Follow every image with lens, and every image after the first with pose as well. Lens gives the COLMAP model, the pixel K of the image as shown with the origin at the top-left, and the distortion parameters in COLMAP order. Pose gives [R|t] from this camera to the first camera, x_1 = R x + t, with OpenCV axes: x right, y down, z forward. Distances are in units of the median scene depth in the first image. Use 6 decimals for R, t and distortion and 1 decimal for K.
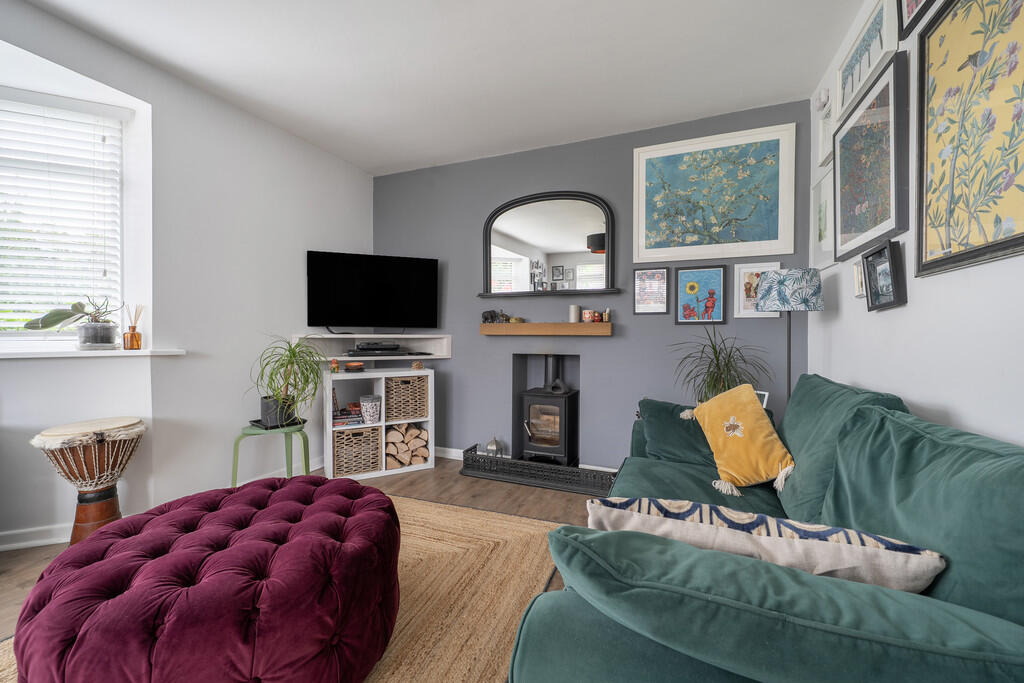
lens RADIAL K [[405.7, 0, 511.7], [0, 405.7, 336.3], [0, 0, 1]] dist [0.001118, -0.000262]
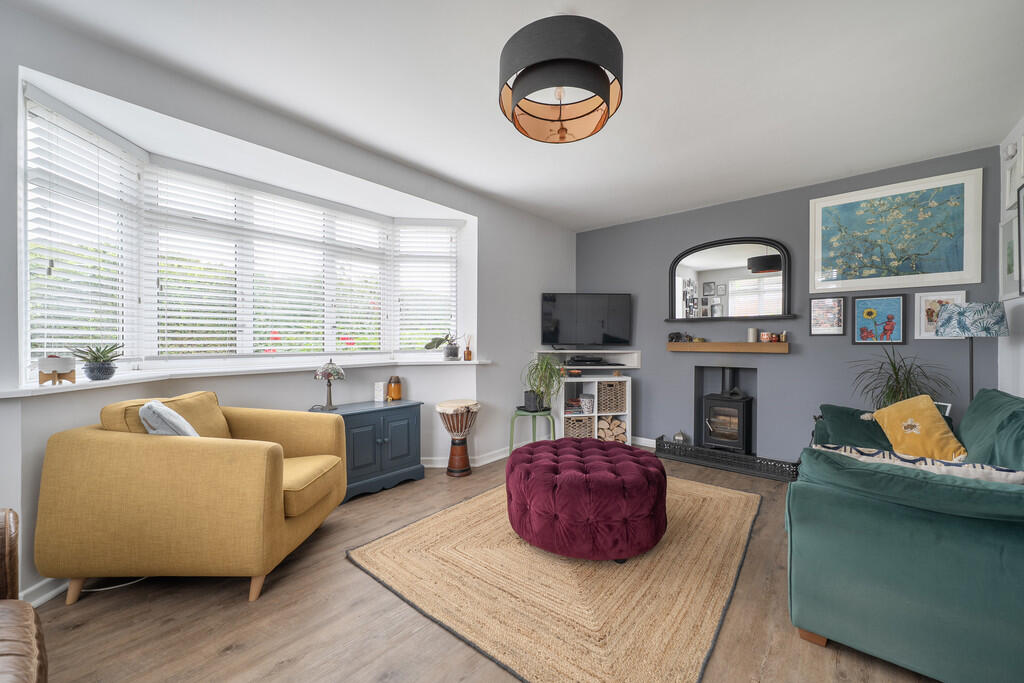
lens RADIAL K [[385.8, 0, 511.3], [0, 385.8, 343.3], [0, 0, 1]] dist [-0.002586, 0.000265]
pose [[0.949152, 0.000051, -0.314818, -0.202304], [-0.001381, 0.999991, -0.003999, -0.028179], [0.314815, 0.004230, 0.949144, -0.410990]]
